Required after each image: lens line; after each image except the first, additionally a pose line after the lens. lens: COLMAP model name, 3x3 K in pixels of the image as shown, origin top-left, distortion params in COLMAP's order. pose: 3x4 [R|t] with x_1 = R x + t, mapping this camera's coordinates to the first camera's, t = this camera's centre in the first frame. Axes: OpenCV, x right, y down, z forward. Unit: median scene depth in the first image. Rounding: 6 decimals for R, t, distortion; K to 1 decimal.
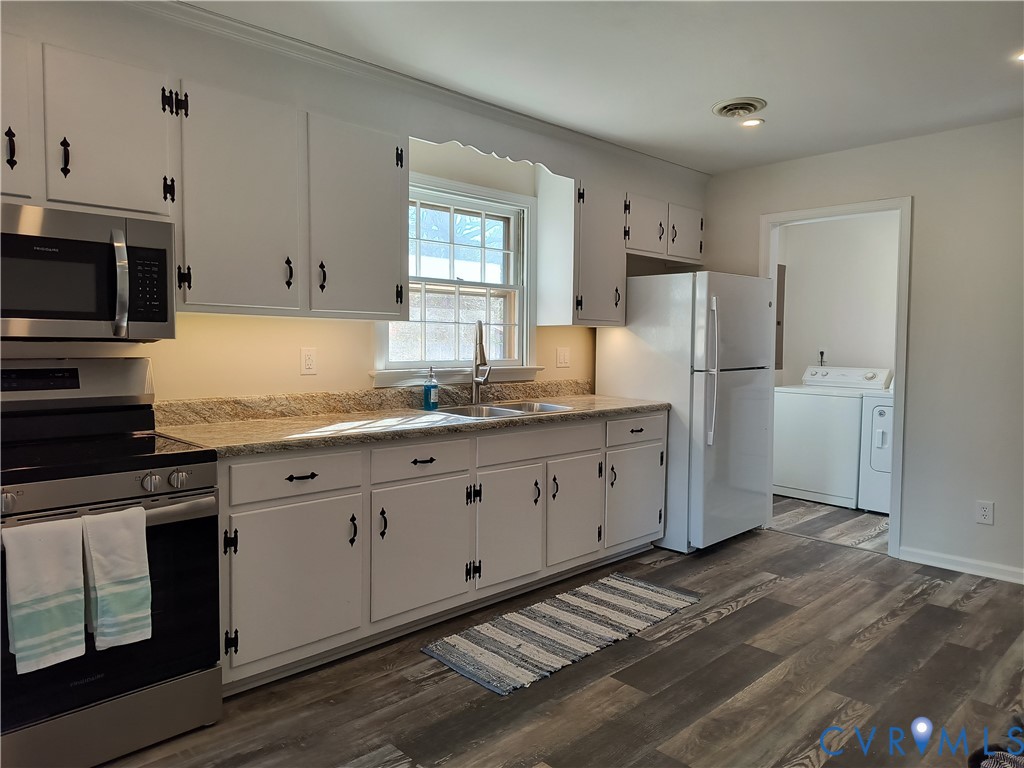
lens RADIAL K [[689.4, 0, 512.0], [0, 689.4, 384.0], [0, 0, 1]] dist [0.057670, -0.067386]
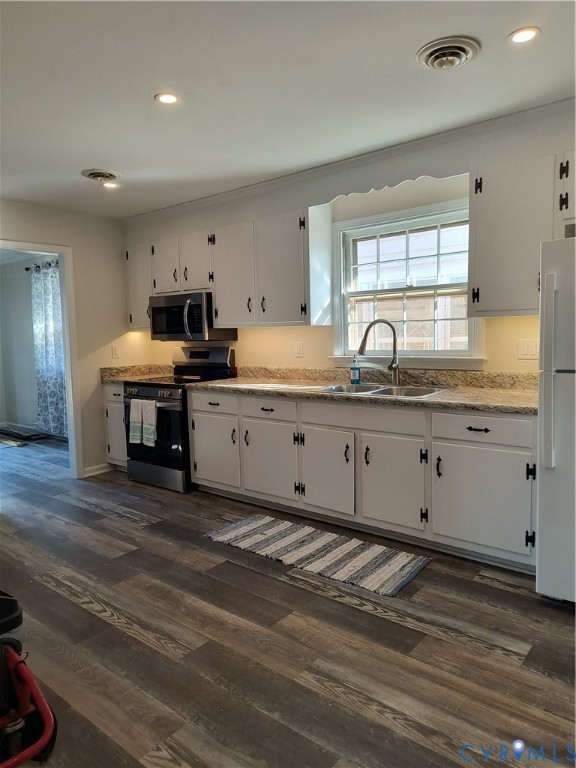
lens RADIAL K [[517.1, 0, 288.0], [0, 517.1, 384.0], [0, 0, 1]] dist [0.057670, -0.067386]
pose [[0.127895, 0.081542, -0.988430, 1.050586], [-0.038694, 0.996266, 0.077182, -0.047585], [0.991033, 0.028376, 0.130573, 0.817732]]
